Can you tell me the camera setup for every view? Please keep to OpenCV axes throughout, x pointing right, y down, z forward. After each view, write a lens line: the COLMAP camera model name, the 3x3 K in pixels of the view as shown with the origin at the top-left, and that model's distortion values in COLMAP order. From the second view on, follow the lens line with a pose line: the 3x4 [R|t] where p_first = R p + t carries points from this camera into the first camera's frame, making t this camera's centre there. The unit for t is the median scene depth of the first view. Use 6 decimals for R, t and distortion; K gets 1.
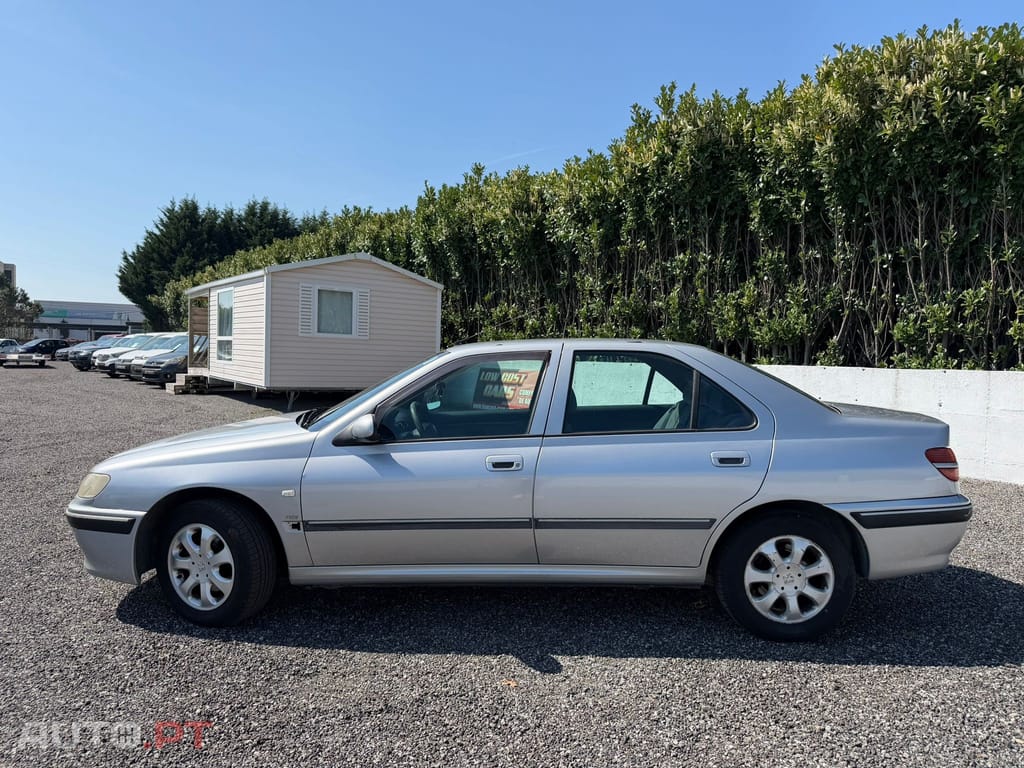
lens RADIAL K [[743.1, 0, 489.4], [0, 743.1, 374.3], [0, 0, 1]] dist [0.016610, -0.025729]
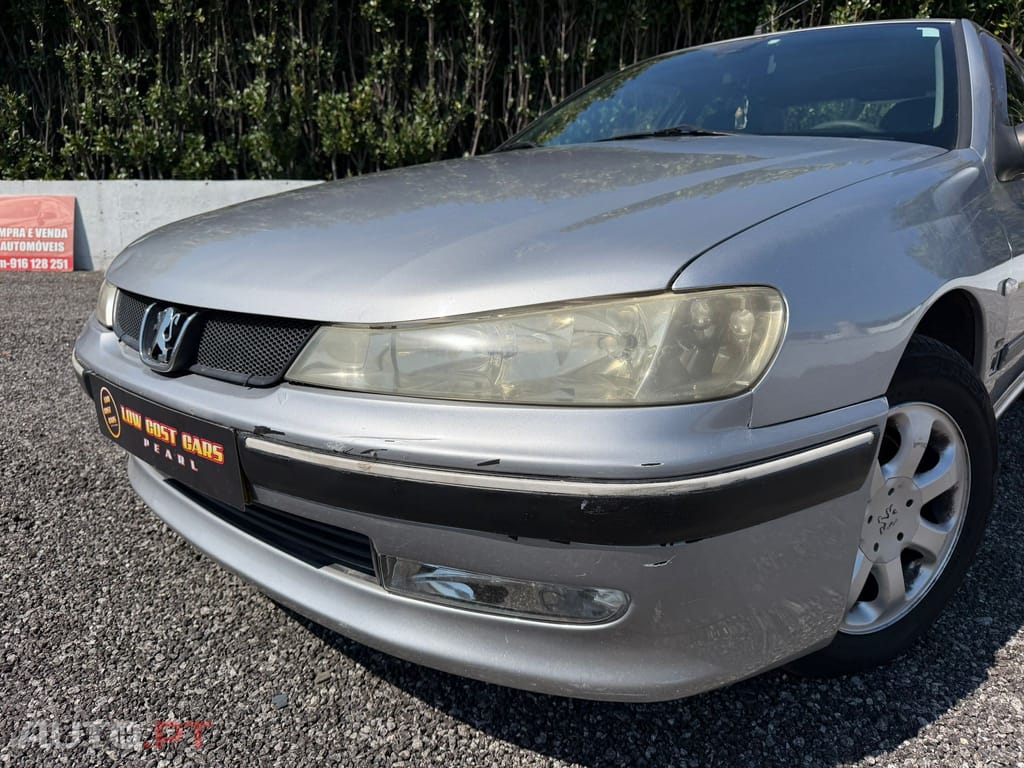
lens RADIAL K [[743.1, 0, 513.6], [0, 743.1, 392.2], [0, 0, 1]] dist [0.016610, -0.025729]
pose [[0.634669, -0.178903, 0.751790, -0.224323], [0.018263, 0.976035, 0.216848, 0.036012], [-0.772568, -0.123897, 0.622727, 0.278533]]
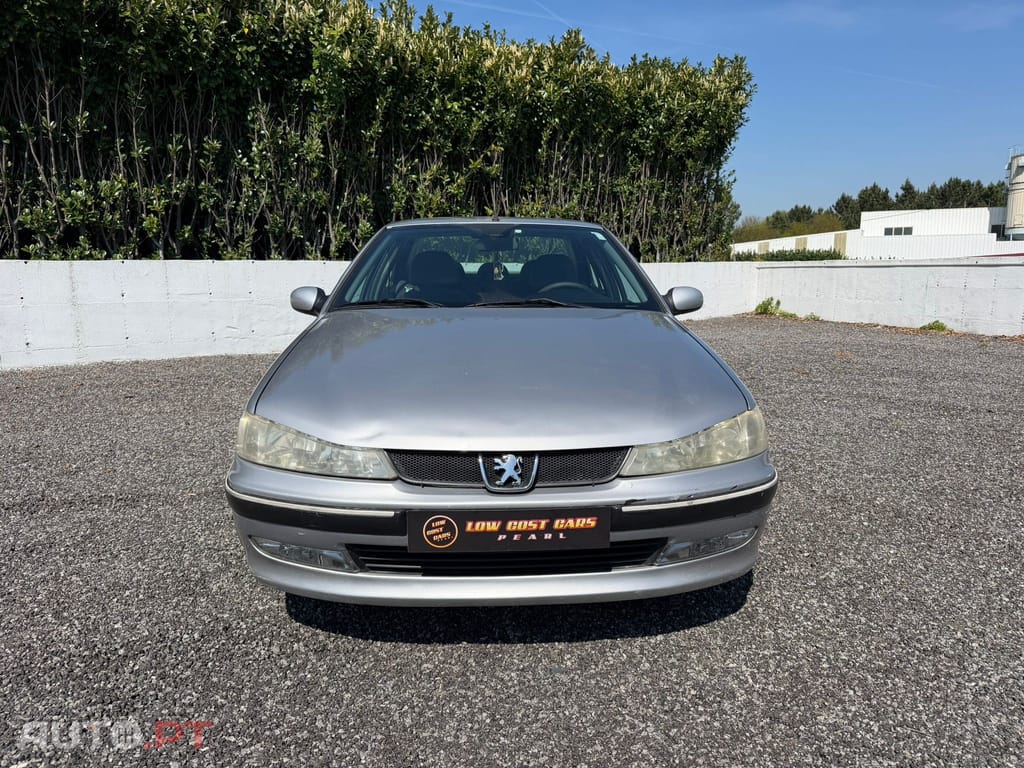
lens RADIAL K [[743.1, 0, 524.0], [0, 743.1, 393.6], [0, 0, 1]] dist [0.016610, -0.025729]
pose [[-0.097672, -0.175378, 0.979644, -0.335987], [0.024007, 0.983649, 0.178488, 0.003403], [-0.994929, 0.040951, -0.091864, 0.382777]]
